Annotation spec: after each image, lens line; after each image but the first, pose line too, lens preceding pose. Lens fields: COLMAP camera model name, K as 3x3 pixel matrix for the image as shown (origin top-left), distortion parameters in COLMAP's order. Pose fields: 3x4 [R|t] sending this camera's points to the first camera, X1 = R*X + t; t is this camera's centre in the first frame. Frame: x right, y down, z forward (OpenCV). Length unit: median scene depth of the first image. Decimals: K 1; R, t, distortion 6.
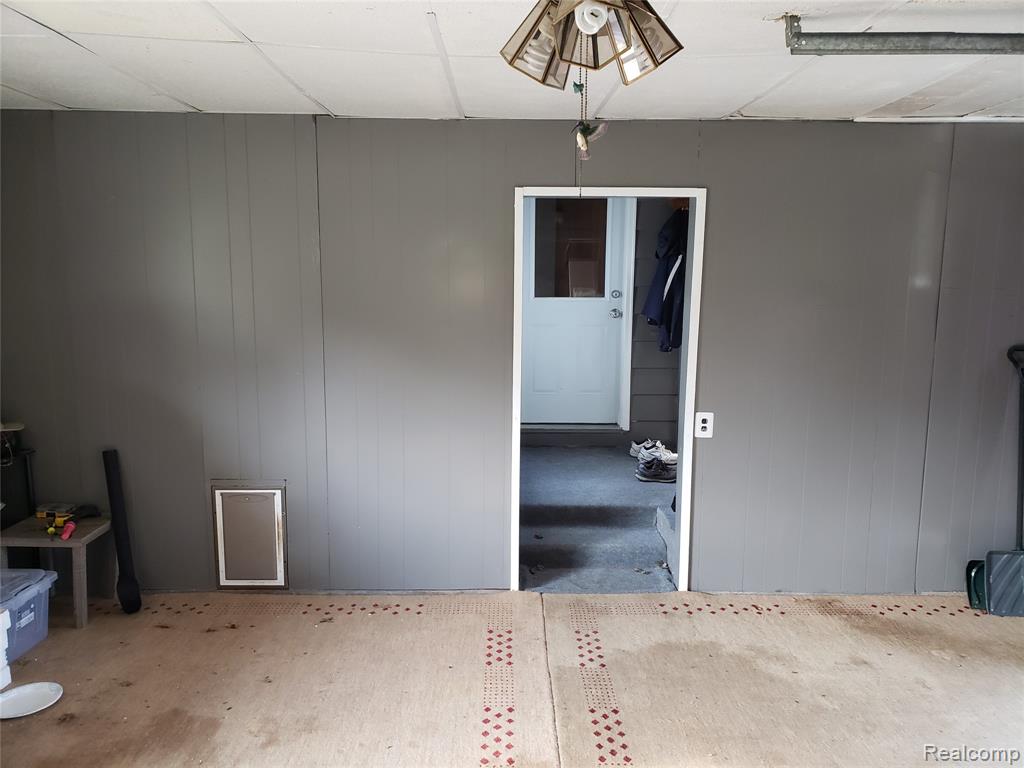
lens RADIAL K [[803.2, 0, 512.0], [0, 803.2, 384.0], [0, 0, 1]] dist [0.092205, -0.091215]
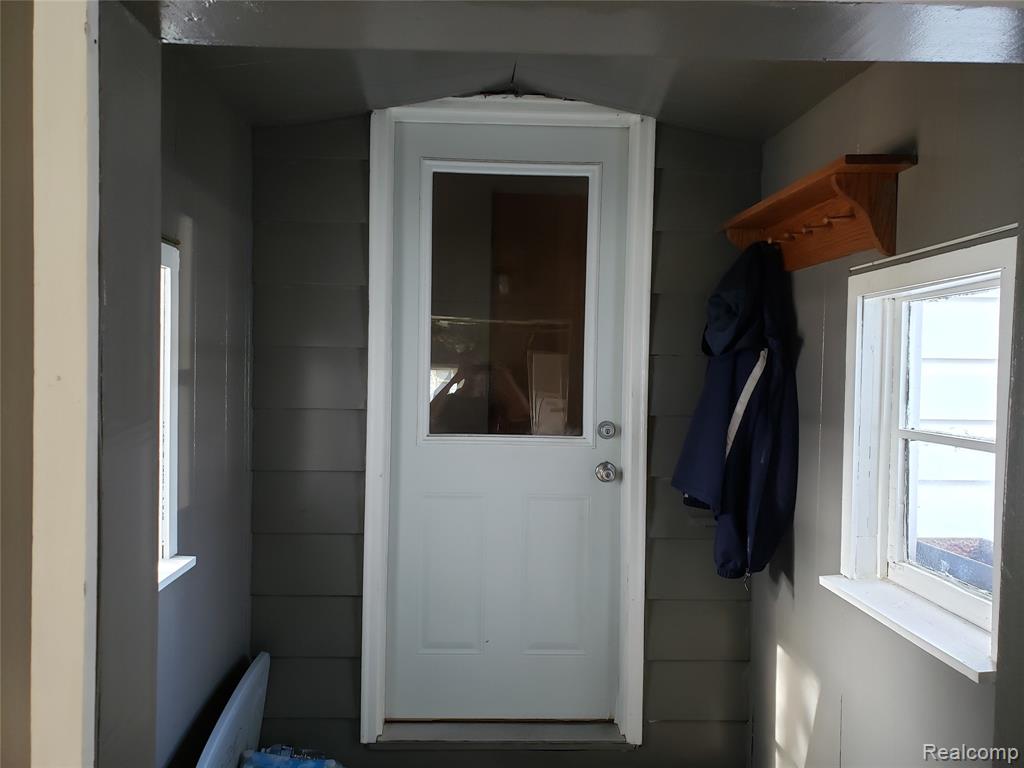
lens RADIAL K [[803.2, 0, 512.0], [0, 803.2, 384.0], [0, 0, 1]] dist [0.092205, -0.091215]
pose [[0.999286, 0.010655, 0.036235, 0.057629], [-0.006436, 0.993388, -0.114621, -0.085200], [-0.037217, 0.114306, 0.992748, 0.545016]]
